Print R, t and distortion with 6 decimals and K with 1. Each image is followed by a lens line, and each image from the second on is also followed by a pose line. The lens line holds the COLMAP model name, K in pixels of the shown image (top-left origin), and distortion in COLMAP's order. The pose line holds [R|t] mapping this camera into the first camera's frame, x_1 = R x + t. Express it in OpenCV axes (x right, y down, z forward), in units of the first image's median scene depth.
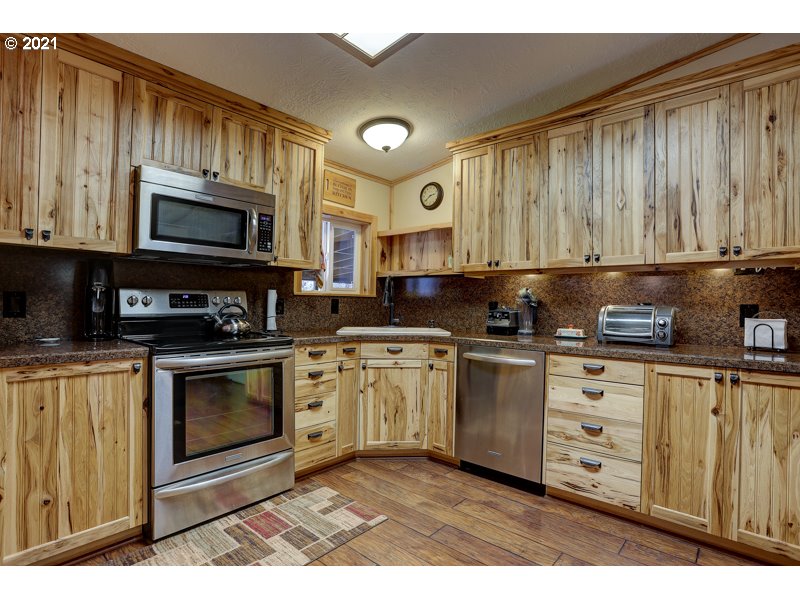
lens RADIAL K [[411.6, 0, 400.0], [0, 411.6, 300.0], [0, 0, 1]] dist [-0.058645, 0.019078]
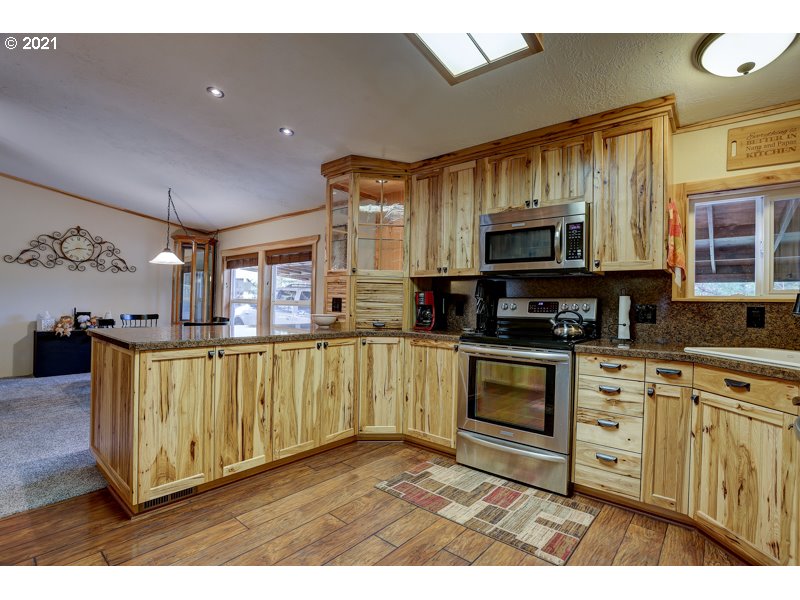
lens RADIAL K [[389.4, 0, 408.2], [0, 389.4, 299.6], [0, 0, 1]] dist [-0.055968, 0.020831]
pose [[0.027020, -0.025524, -0.999309, 0.663755], [-0.015029, 0.999551, -0.025936, 0.016378], [0.999522, 0.015719, 0.026624, 0.583353]]
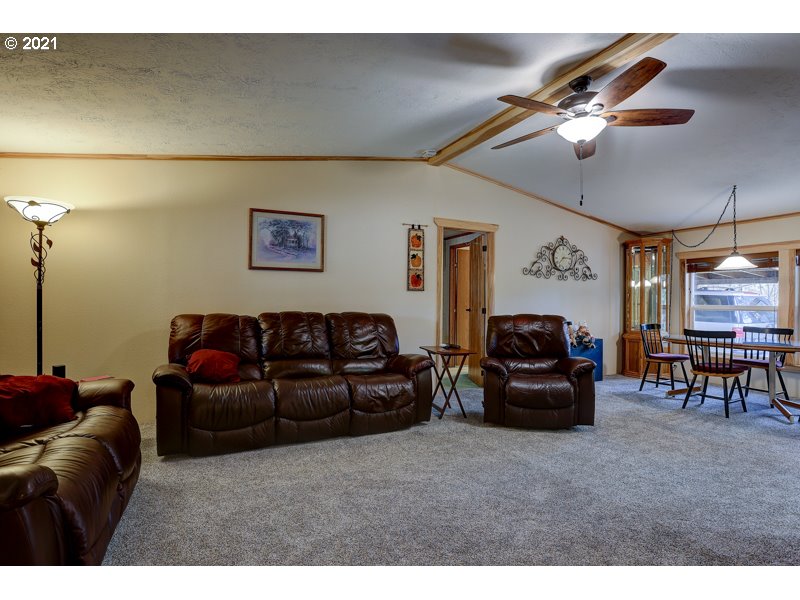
lens RADIAL K [[411.6, 0, 400.0], [0, 411.6, 300.0], [0, 0, 1]] dist [-0.058645, 0.019078]
pose [[-0.380261, -0.023412, -0.924583, 0.985944], [-0.006569, 0.999723, -0.022613, -0.005656], [0.924856, -0.002525, -0.380309, -1.359580]]
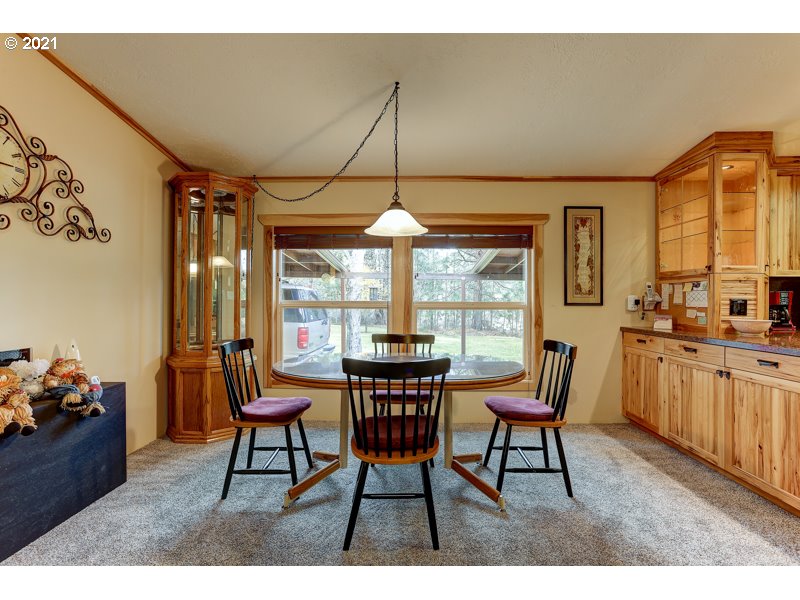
lens RADIAL K [[392.0, 0, 403.4], [0, 392.0, 299.4], [0, 0, 1]] dist [-0.045187, 0.026715]
pose [[0.643941, -0.016341, -0.764900, -0.564124], [0.012845, 0.999862, -0.010547, -0.023959], [0.764967, -0.003034, 0.644062, -1.247137]]
